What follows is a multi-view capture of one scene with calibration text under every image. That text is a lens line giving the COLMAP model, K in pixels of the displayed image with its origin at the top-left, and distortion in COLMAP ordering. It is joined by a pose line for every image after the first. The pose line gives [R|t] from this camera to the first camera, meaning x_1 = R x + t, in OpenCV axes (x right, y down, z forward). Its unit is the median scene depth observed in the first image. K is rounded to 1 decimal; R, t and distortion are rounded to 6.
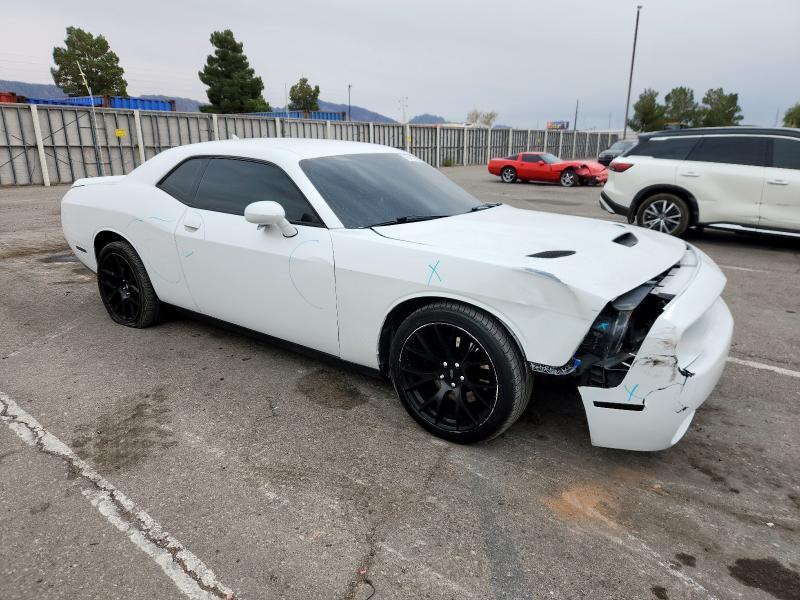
lens RADIAL K [[535.2, 0, 398.5], [0, 535.2, 296.8], [0, 0, 1]] dist [0.061949, -0.051645]
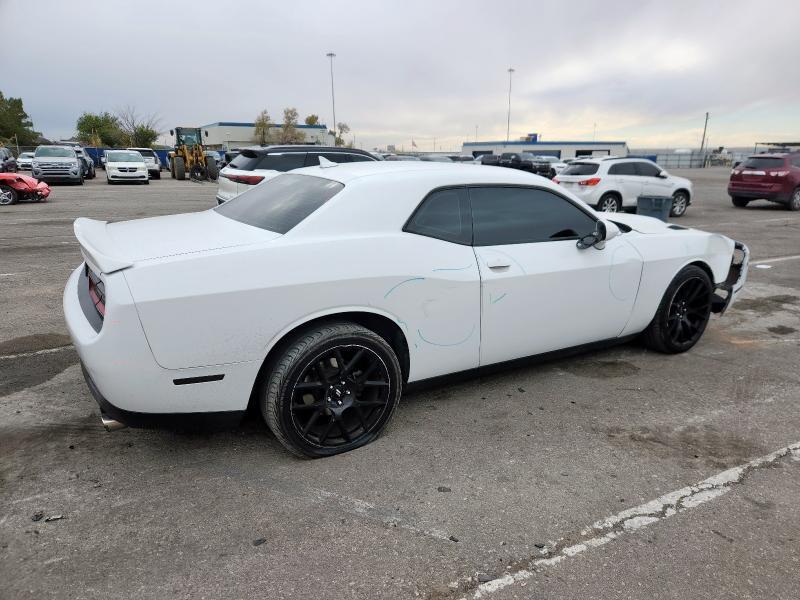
lens RADIAL K [[547.1, 0, 402.6], [0, 547.1, 301.4], [0, 0, 1]] dist [0.062040, -0.052530]
pose [[0.383714, -0.237944, 0.892270, -1.528951], [0.245653, 0.957720, 0.149756, -0.301501], [-0.890178, 0.161725, 0.425943, 0.942094]]
